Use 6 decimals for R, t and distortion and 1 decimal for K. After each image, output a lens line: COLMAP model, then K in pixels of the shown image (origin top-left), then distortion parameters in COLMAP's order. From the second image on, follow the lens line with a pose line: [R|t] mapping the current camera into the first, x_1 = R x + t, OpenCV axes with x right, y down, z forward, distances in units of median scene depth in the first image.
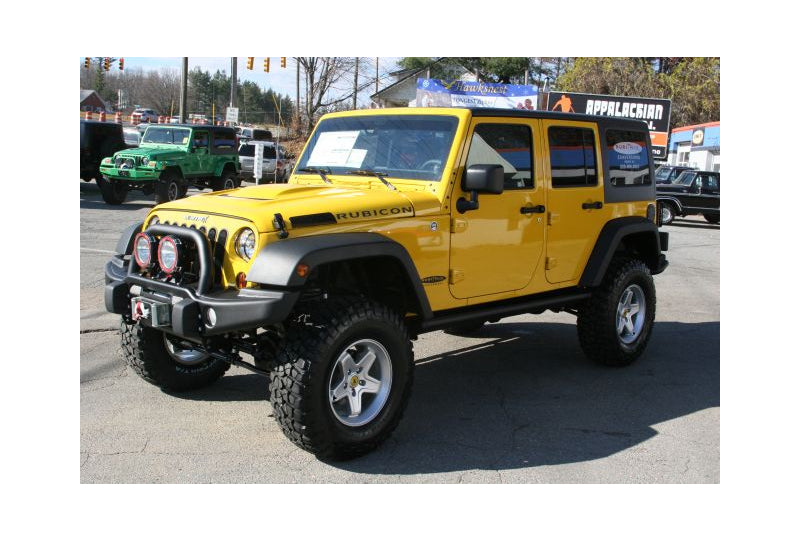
lens RADIAL K [[814.1, 0, 389.5], [0, 814.1, 270.5], [0, 0, 1]] dist [-0.106270, 0.003339]
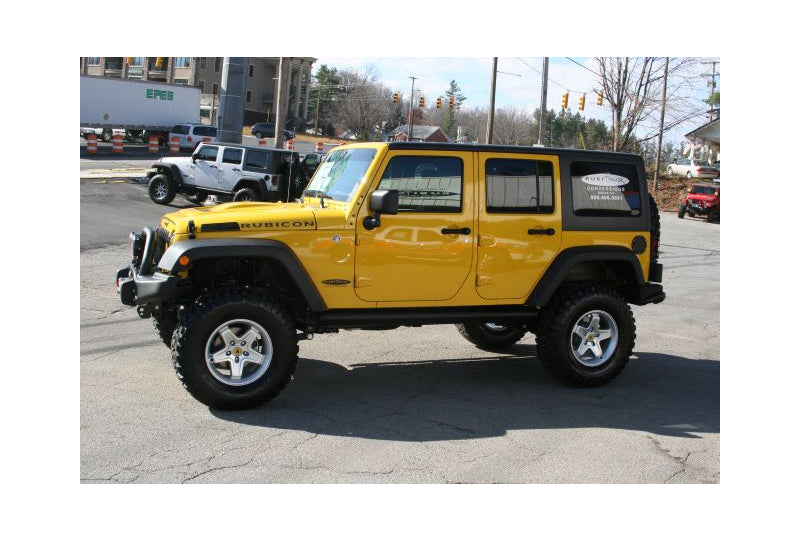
lens RADIAL K [[814.1, 0, 389.5], [0, 814.1, 270.5], [0, 0, 1]] dist [-0.106270, 0.003339]
pose [[0.907169, 0.059909, -0.416479, 0.552048], [-0.078765, 0.996494, -0.028222, 0.018930], [0.413328, 0.058406, 0.908707, -0.070675]]
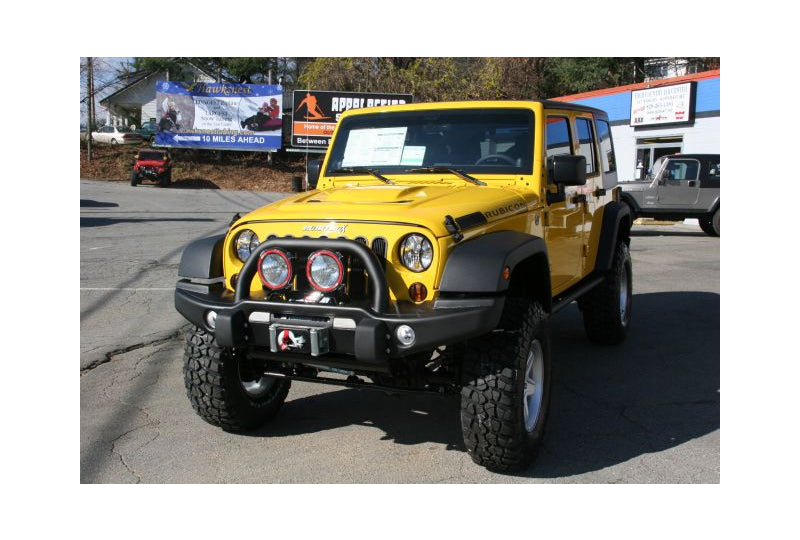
lens RADIAL K [[814.1, 0, 389.5], [0, 814.1, 270.5], [0, 0, 1]] dist [-0.106270, 0.003339]
pose [[0.938697, -0.089338, 0.332967, -0.383718], [0.089542, 0.995874, 0.014765, -0.020818], [-0.332912, 0.015955, 0.942823, 0.115476]]
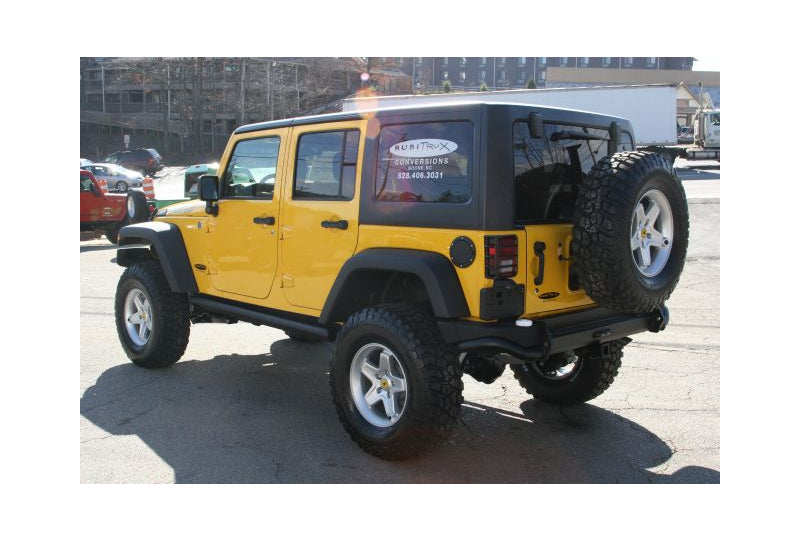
lens RADIAL K [[774.4, 0, 400.0], [0, 774.4, 270.0], [0, 0, 1]] dist [-0.097377, 0.002996]
pose [[-0.008099, 0.093786, -0.995559, 1.080490], [-0.149310, 0.984318, 0.093941, -0.124687], [0.988757, 0.149408, 0.006031, 1.129325]]
